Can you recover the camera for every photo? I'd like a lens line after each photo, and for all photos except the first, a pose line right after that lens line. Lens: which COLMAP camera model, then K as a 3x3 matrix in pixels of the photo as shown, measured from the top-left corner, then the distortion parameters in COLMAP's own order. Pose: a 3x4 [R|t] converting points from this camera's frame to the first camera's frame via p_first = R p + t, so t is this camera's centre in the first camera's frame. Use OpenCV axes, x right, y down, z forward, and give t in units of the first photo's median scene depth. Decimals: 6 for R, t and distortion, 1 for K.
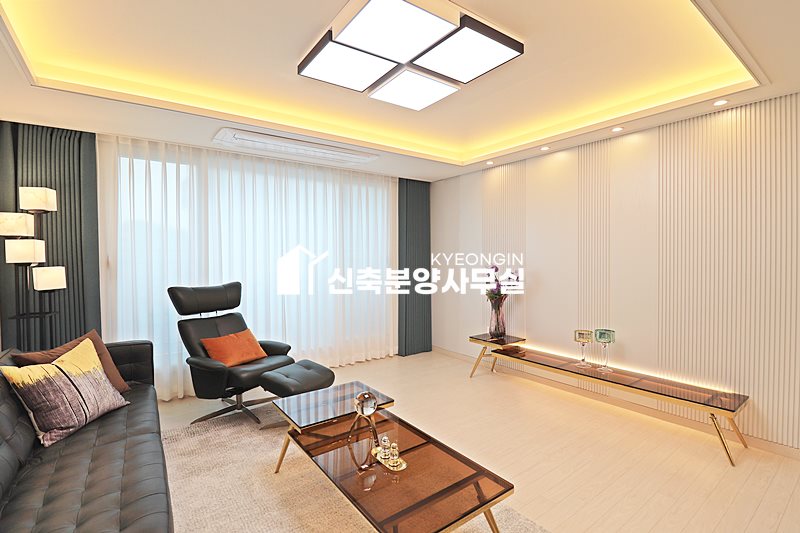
lens RADIAL K [[377.4, 0, 400.0], [0, 377.4, 266.5], [0, 0, 1]] dist [0.001166, 0.000129]
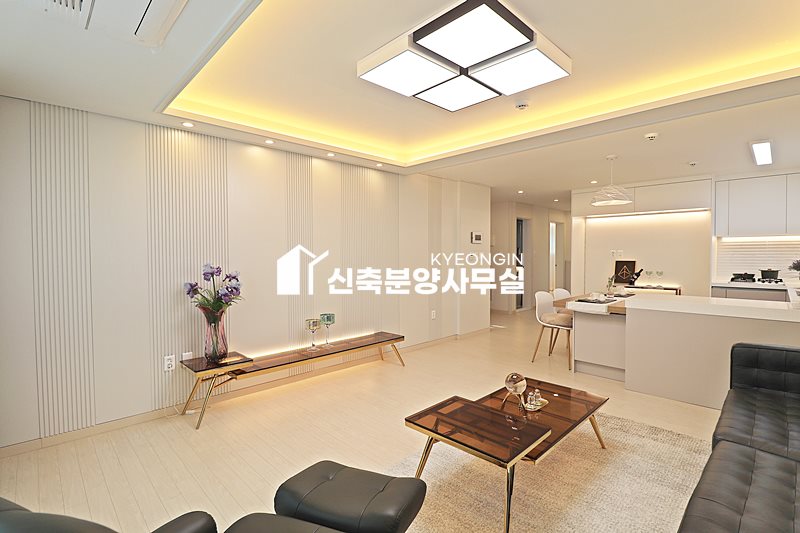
lens RADIAL K [[370.5, 0, 400.0], [0, 370.5, 266.5], [0, 0, 1]] dist [-0.000698, -0.000056]
pose [[-0.140811, -0.027897, 0.989643, -0.628241], [0.031464, 0.998972, 0.032637, -0.017782], [-0.989536, 0.035734, -0.139788, 0.851872]]
